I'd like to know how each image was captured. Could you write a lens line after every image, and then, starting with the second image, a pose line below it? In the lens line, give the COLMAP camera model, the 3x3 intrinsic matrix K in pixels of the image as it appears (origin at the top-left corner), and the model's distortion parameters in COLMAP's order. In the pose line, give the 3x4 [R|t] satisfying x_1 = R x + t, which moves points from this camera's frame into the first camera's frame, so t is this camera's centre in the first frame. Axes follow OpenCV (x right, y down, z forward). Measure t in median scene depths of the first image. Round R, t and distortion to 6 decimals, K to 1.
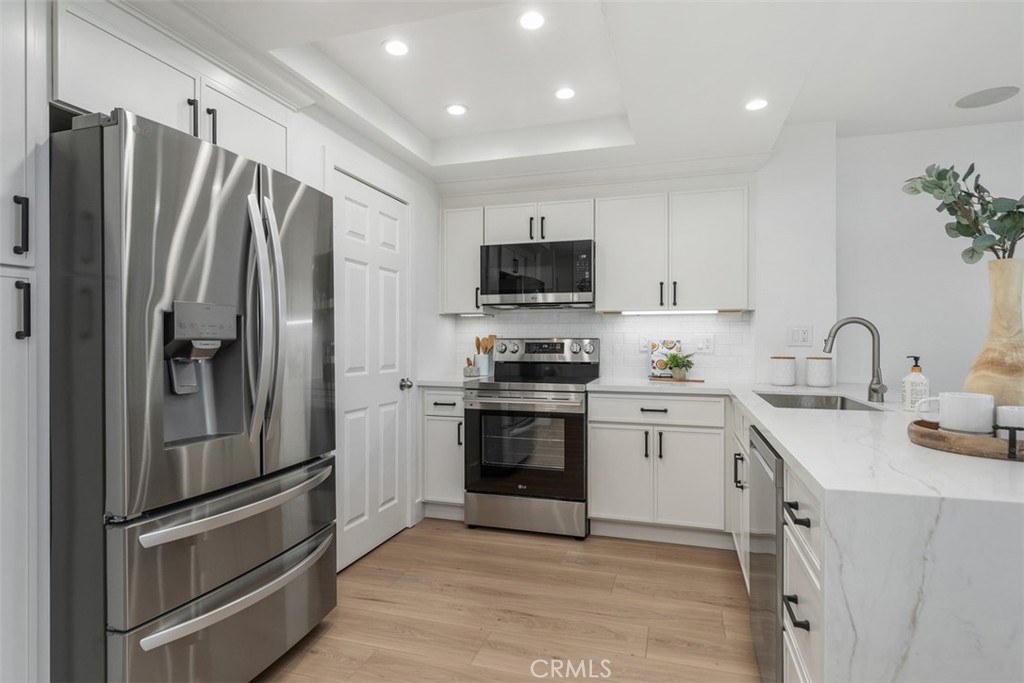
lens RADIAL K [[535.7, 0, 510.2], [0, 535.7, 340.4], [0, 0, 1]] dist [0.000861, 0.000430]
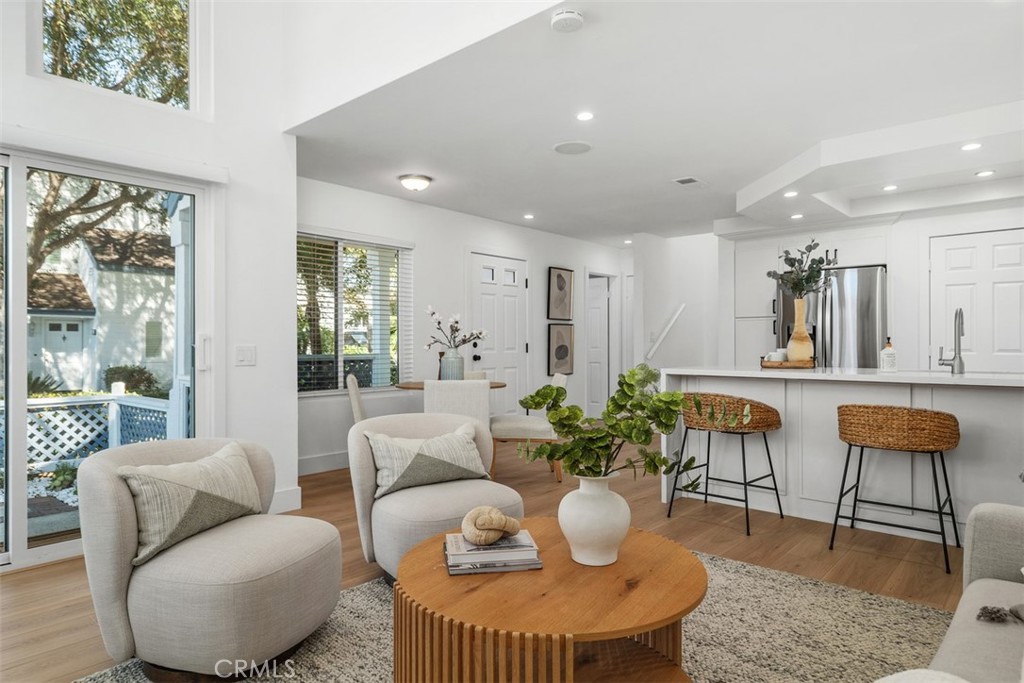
lens RADIAL K [[611.5, 0, 510.8], [0, 611.5, 342.6], [0, 0, 1]] dist [0.001920, 0.001977]
pose [[-0.407682, -0.003746, -0.913116, 1.781201], [0.000492, 0.999991, -0.004322, 0.033311], [0.913124, -0.002211, -0.407677, 0.456394]]
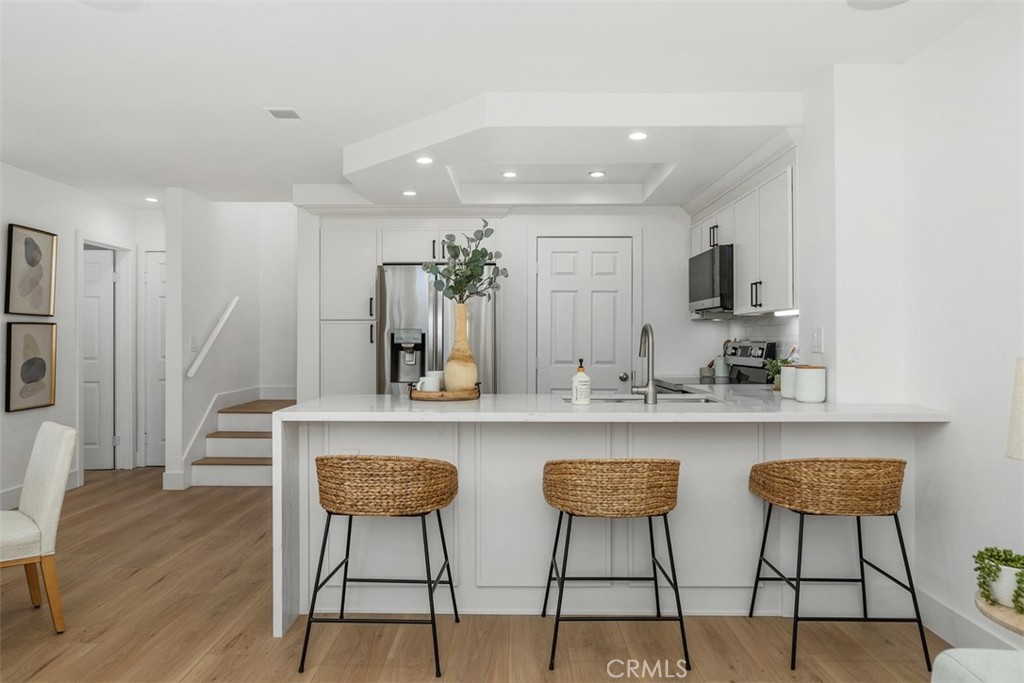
lens RADIAL K [[696.2, 0, 510.7], [0, 696.2, 337.6], [0, 0, 1]] dist [-0.001730, -0.001285]
pose [[0.297364, -0.003865, -0.954756, 1.389759], [0.000830, 0.999992, -0.003789, -0.007854], [0.954764, 0.000334, 0.297365, 0.241810]]
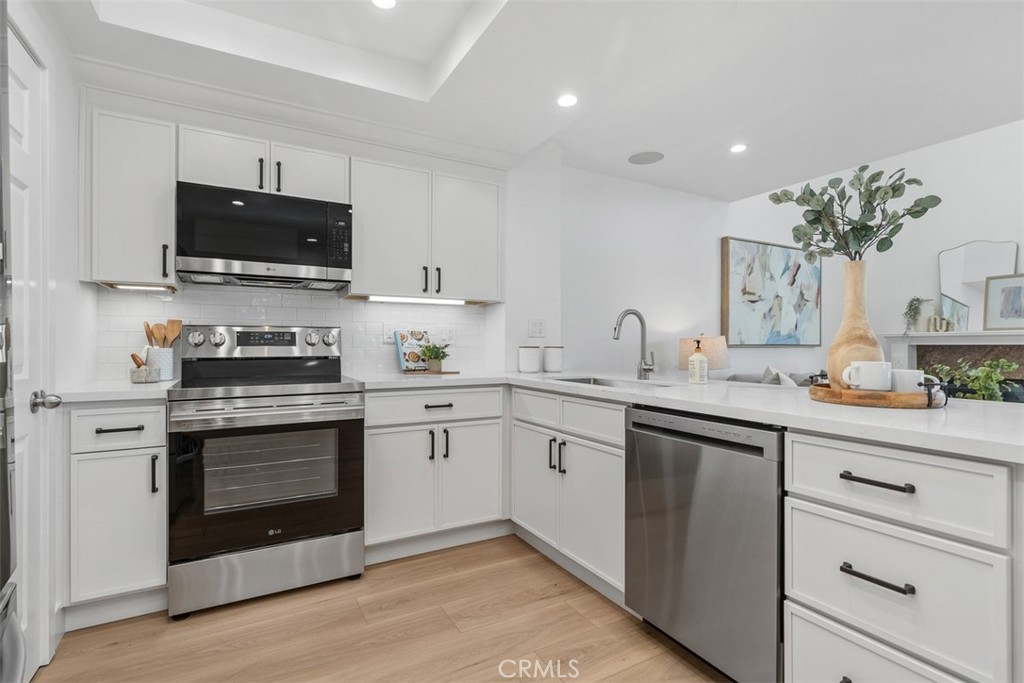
lens RADIAL K [[488.4, 0, 509.2], [0, 488.4, 343.4], [0, 0, 1]] dist [0.000411, -0.000572]
pose [[0.687282, 0.000960, 0.726390, -0.239059], [-0.001728, 0.999998, 0.000313, 0.023544], [-0.726389, -0.001470, 0.687283, 0.337034]]
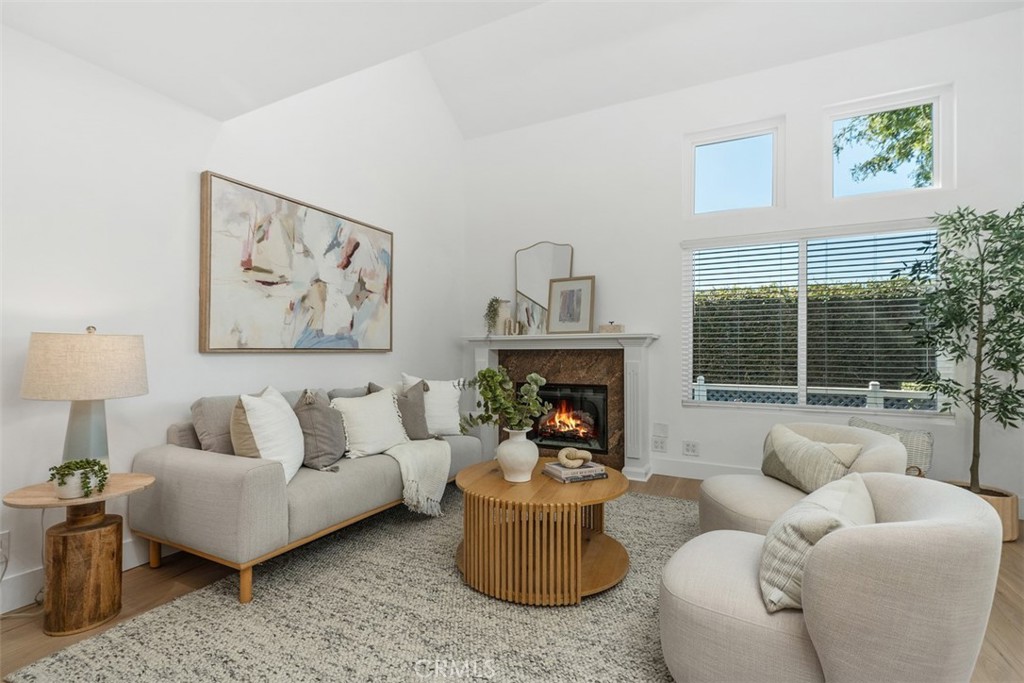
lens RADIAL K [[463.9, 0, 510.6], [0, 463.9, 344.8], [0, 0, 1]] dist [0.002689, -0.000292]
pose [[0.163652, 0.010834, 0.986459, 0.505093], [-0.003056, 0.999940, -0.010475, 0.027243], [-0.986513, -0.001300, 0.163675, 0.187764]]
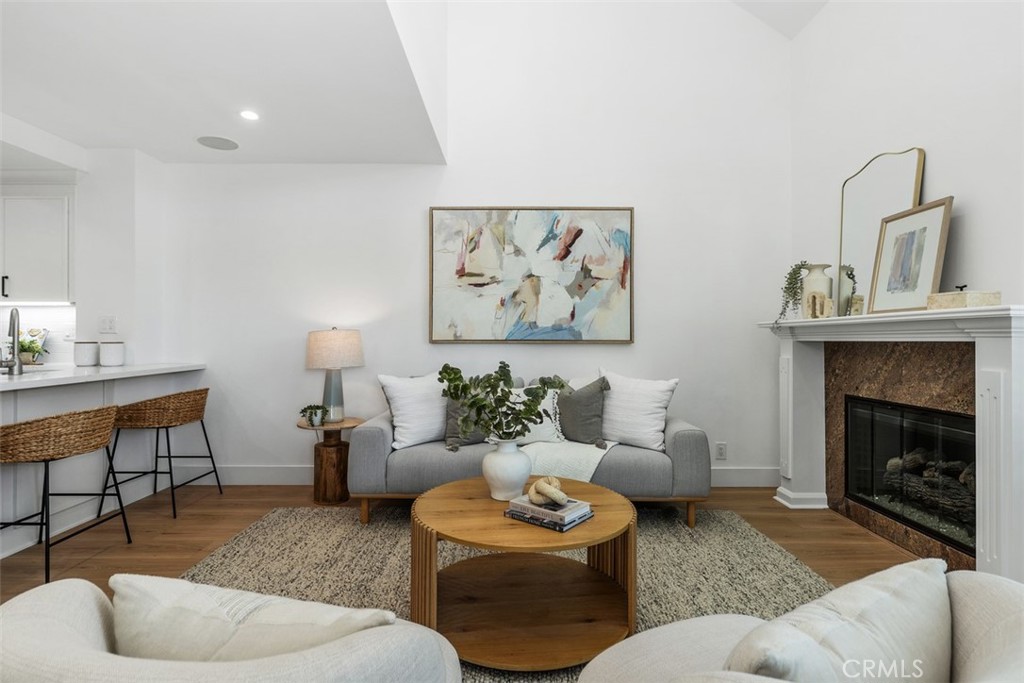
lens RADIAL K [[513.0, 0, 509.2], [0, 513.0, 332.0], [0, 0, 1]] dist [0.000410, -0.000330]
pose [[0.953930, 0.002329, 0.300020, 1.038885], [-0.000467, 0.999980, -0.006278, 0.015174], [-0.300029, 0.005848, 0.953912, -0.360350]]
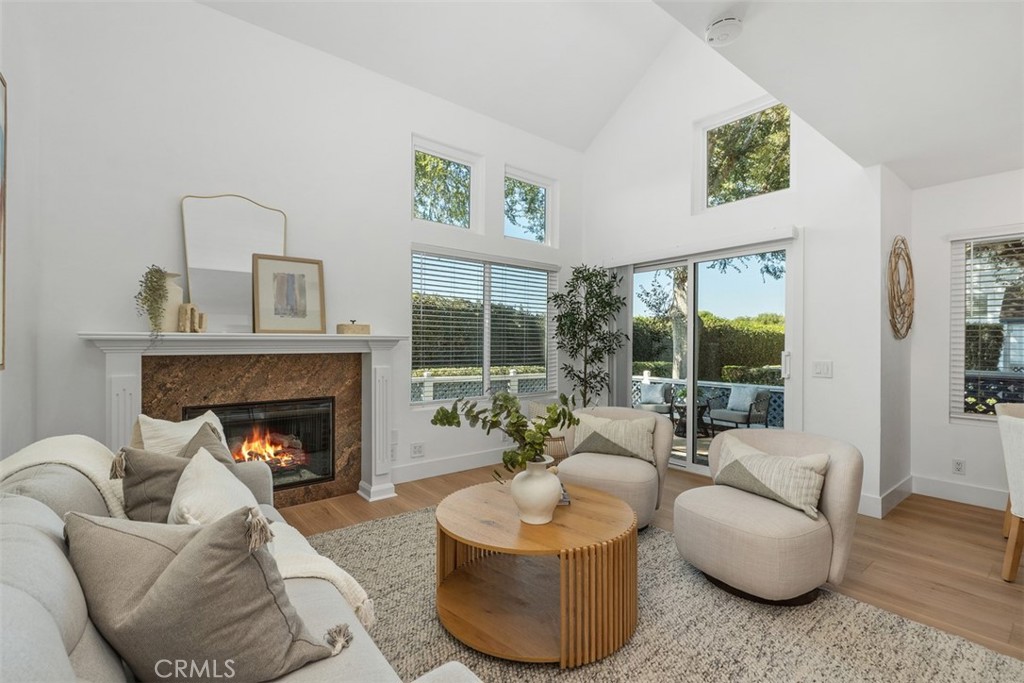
lens RADIAL K [[457.0, 0, 511.0], [0, 457.0, 346.9], [0, 0, 1]] dist [0.001995, 0.000167]
pose [[-0.832087, -0.010743, 0.554541, 0.925422], [-0.008486, 0.999942, 0.006639, 0.000041], [-0.554580, 0.000818, -0.832130, 0.814141]]
